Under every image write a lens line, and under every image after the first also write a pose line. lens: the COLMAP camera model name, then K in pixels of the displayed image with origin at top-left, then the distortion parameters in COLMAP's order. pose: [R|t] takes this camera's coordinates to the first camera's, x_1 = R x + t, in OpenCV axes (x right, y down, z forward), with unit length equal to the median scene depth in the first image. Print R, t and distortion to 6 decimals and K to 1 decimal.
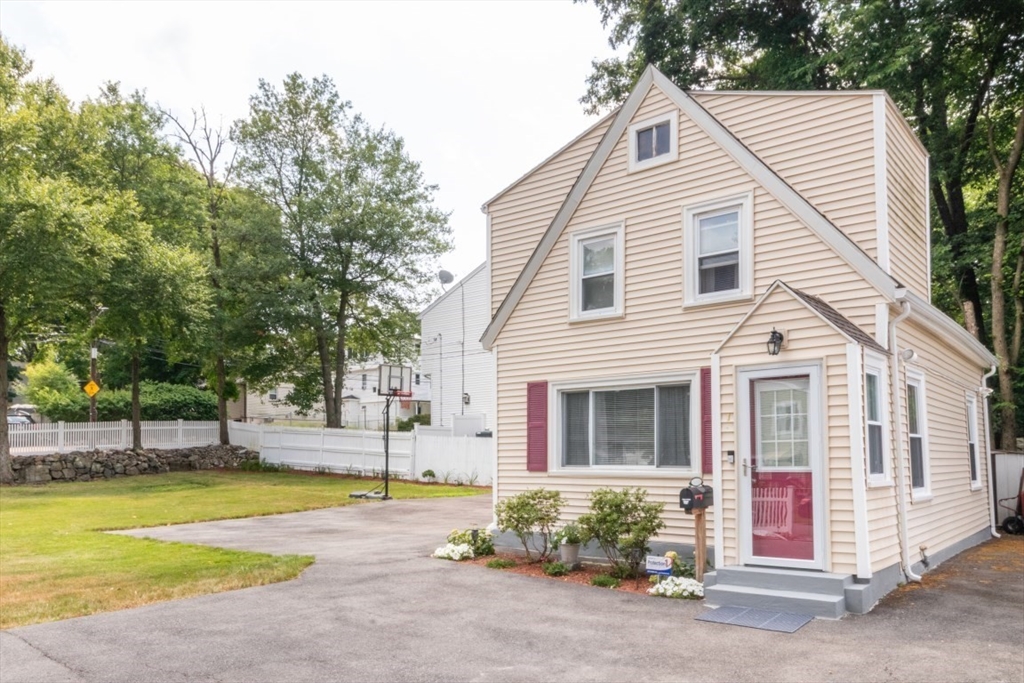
lens RADIAL K [[778.2, 0, 509.1], [0, 778.2, 413.0], [0, 0, 1]] dist [0.005761, -0.007417]
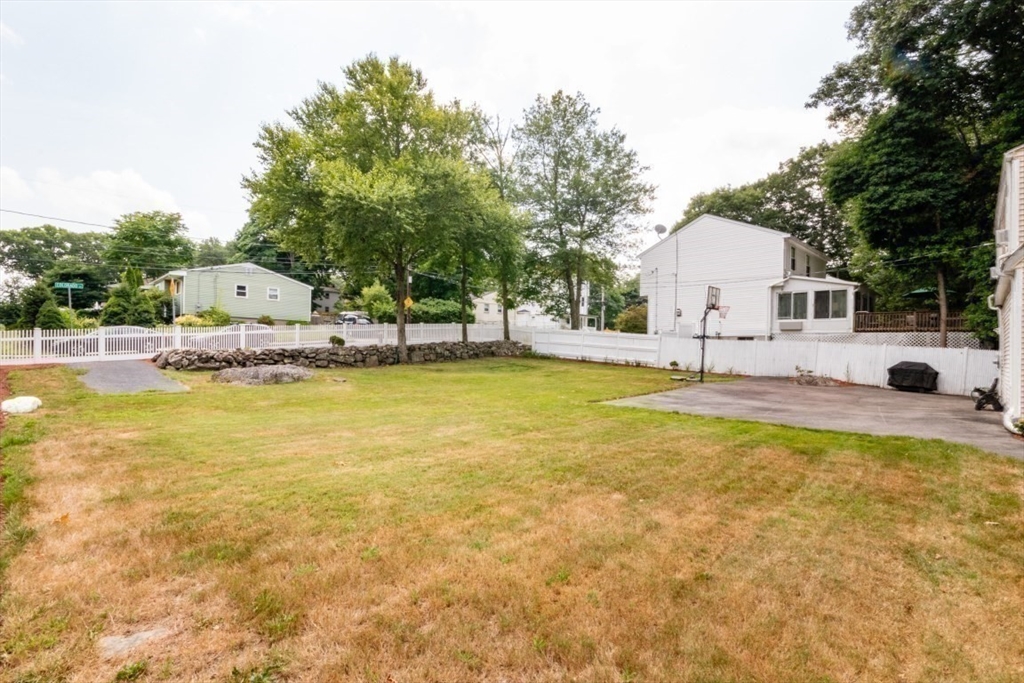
lens RADIAL K [[482.9, 0, 530.0], [0, 482.9, 347.6], [0, 0, 1]] dist [0.002264, -0.007967]
pose [[0.994756, 0.023061, -0.099642, -0.738979], [-0.017802, 0.998417, 0.053353, 0.012261], [0.100714, -0.051299, 0.993592, 0.187802]]
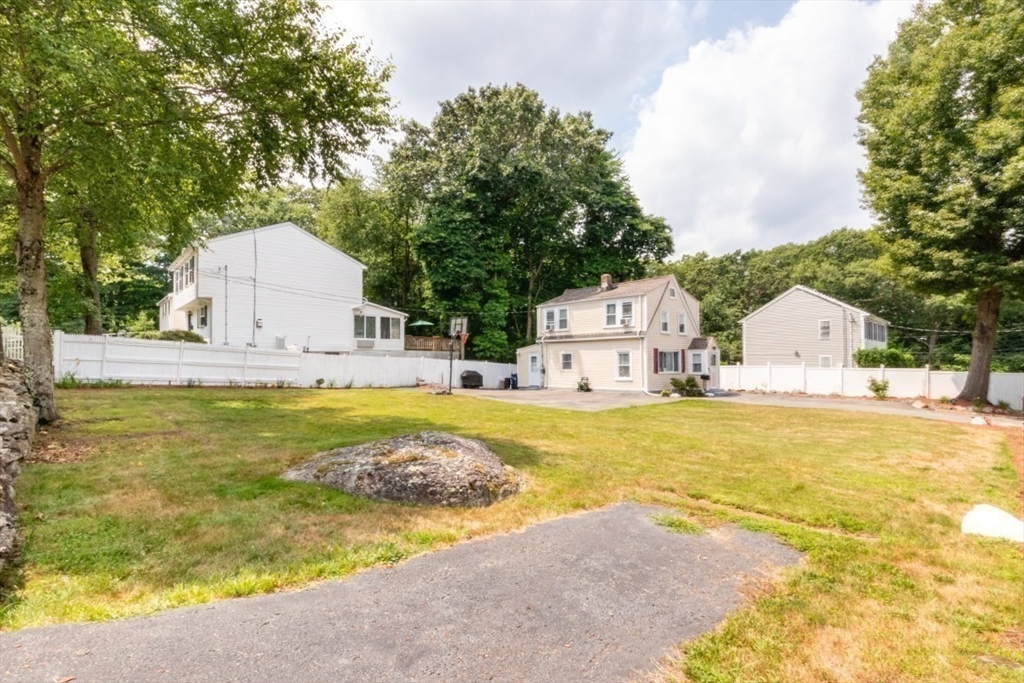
lens RADIAL K [[482.9, 0, 507.4], [0, 482.9, 351.4], [0, 0, 1]] dist [0.002264, -0.007967]
pose [[0.123283, 0.024216, 0.992076, -2.259400], [-0.058676, 0.998131, -0.017072, 0.052044], [-0.990635, -0.056106, 0.124474, 1.406384]]
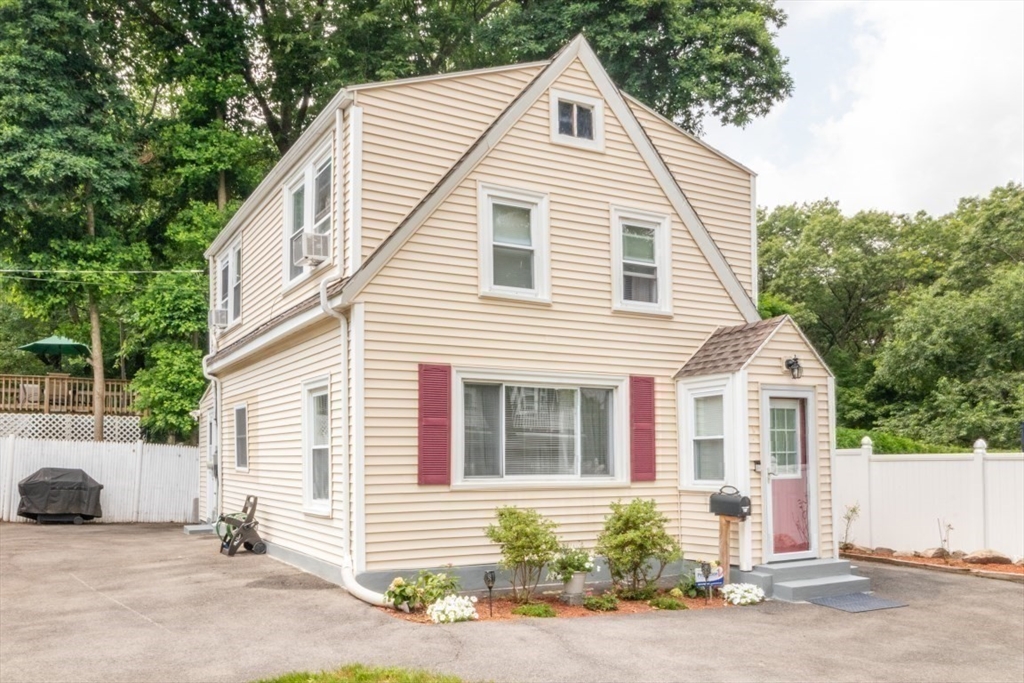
lens RADIAL K [[778.2, 0, 474.8], [0, 778.2, 423.9], [0, 0, 1]] dist [0.005761, -0.007417]
pose [[0.389446, 0.038714, 0.920236, -0.630233], [-0.055009, 0.998310, -0.018719, 0.028379], [-0.919405, -0.043331, 0.390917, 0.676460]]
